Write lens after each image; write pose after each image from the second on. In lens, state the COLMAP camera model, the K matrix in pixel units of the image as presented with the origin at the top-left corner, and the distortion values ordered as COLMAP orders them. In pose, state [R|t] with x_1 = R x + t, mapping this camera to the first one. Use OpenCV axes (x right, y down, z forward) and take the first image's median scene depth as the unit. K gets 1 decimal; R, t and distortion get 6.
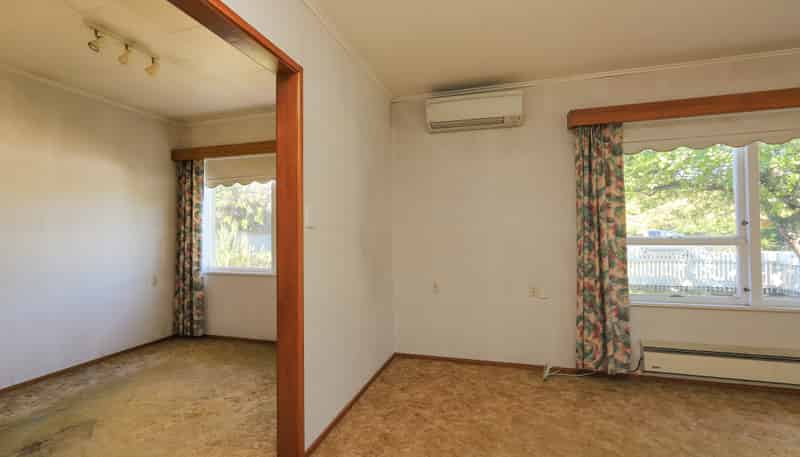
lens RADIAL K [[356.0, 0, 400.0], [0, 356.0, 228.5], [0, 0, 1]] dist [0.001583, 0.000256]
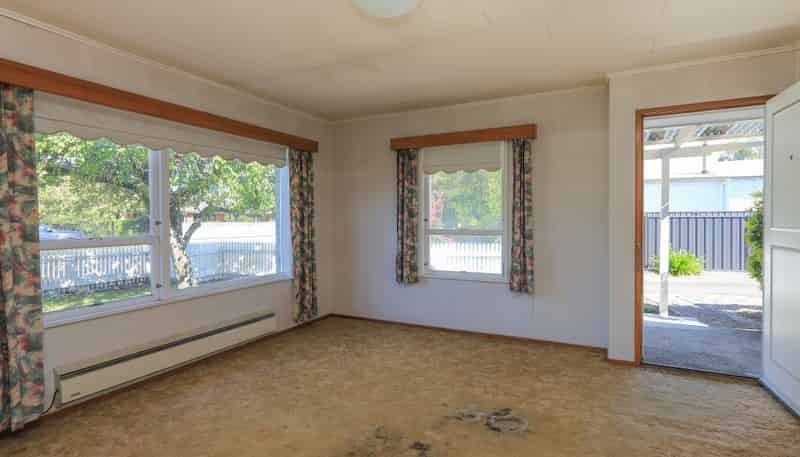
lens RADIAL K [[398.2, 0, 400.0], [0, 398.2, 228.5], [0, 0, 1]] dist [-0.001067, -0.000436]
pose [[0.180612, -0.012599, 0.983474, -0.063492], [-0.009401, 0.999850, 0.014536, -0.023102], [-0.983510, -0.011871, 0.180466, 0.083002]]
